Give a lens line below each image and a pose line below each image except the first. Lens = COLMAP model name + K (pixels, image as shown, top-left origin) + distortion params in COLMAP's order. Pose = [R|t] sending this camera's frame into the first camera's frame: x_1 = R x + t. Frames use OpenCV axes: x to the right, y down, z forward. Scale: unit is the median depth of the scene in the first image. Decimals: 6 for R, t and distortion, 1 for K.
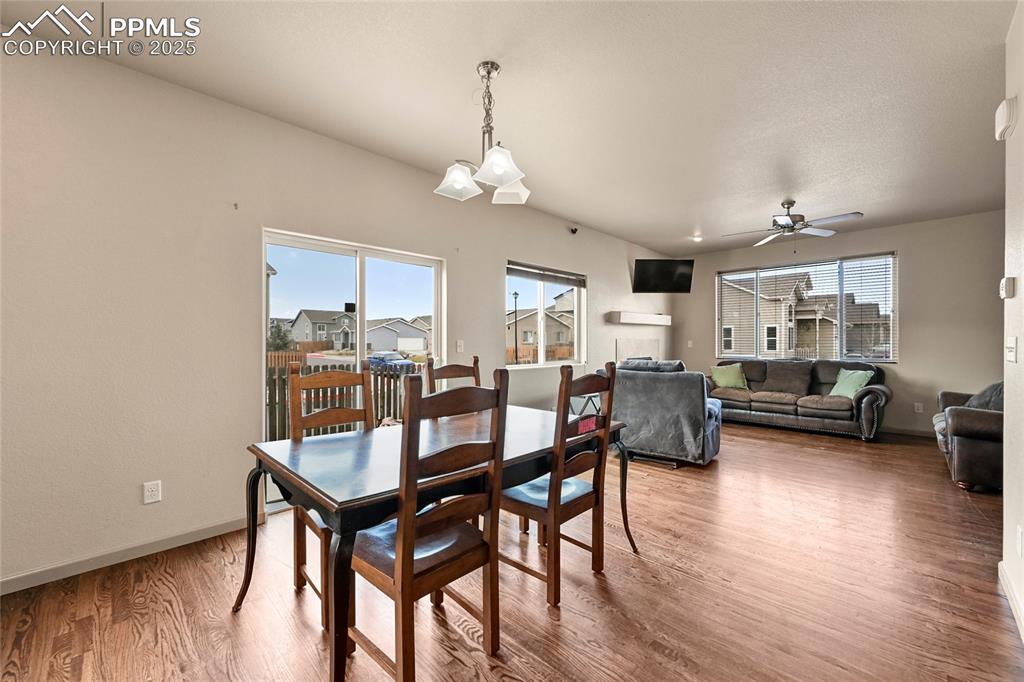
lens RADIAL K [[398.7, 0, 512.0], [0, 398.7, 341.0], [0, 0, 1]] dist [-0.000191, 0.000196]
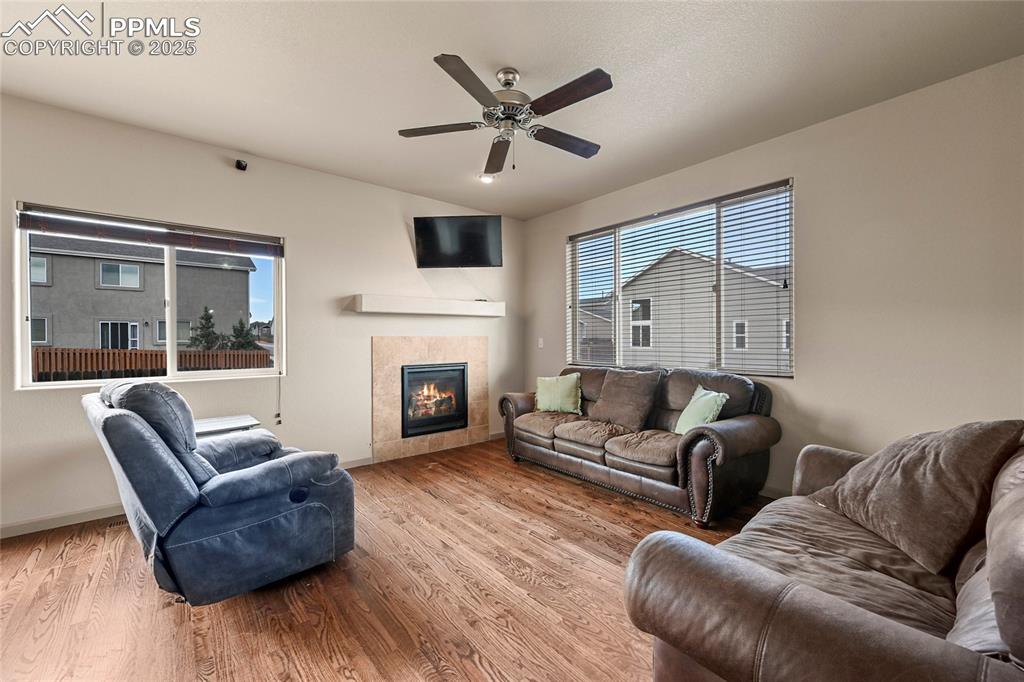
lens RADIAL K [[405.8, 0, 512.8], [0, 405.8, 336.8], [0, 0, 1]] dist [-0.000692, 0.000193]
pose [[0.995521, -0.004211, -0.094444, 0.610024], [0.003820, 0.999983, -0.004314, -0.000463], [0.094460, 0.003934, 0.995521, 0.382165]]
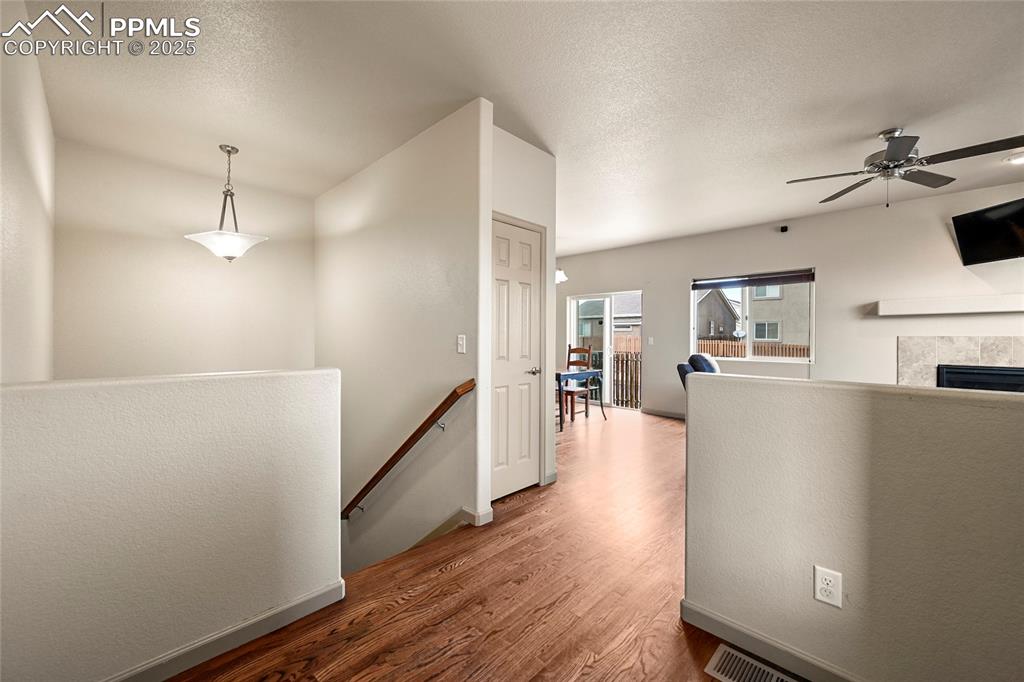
lens RADIAL K [[405.8, 0, 512.8], [0, 405.8, 336.8], [0, 0, 1]] dist [-0.000692, 0.000193]
pose [[0.007629, -0.002008, -0.999969, 1.112751], [-0.004355, 0.999988, -0.002041, 0.000976], [0.999961, 0.004371, 0.007620, 0.293643]]
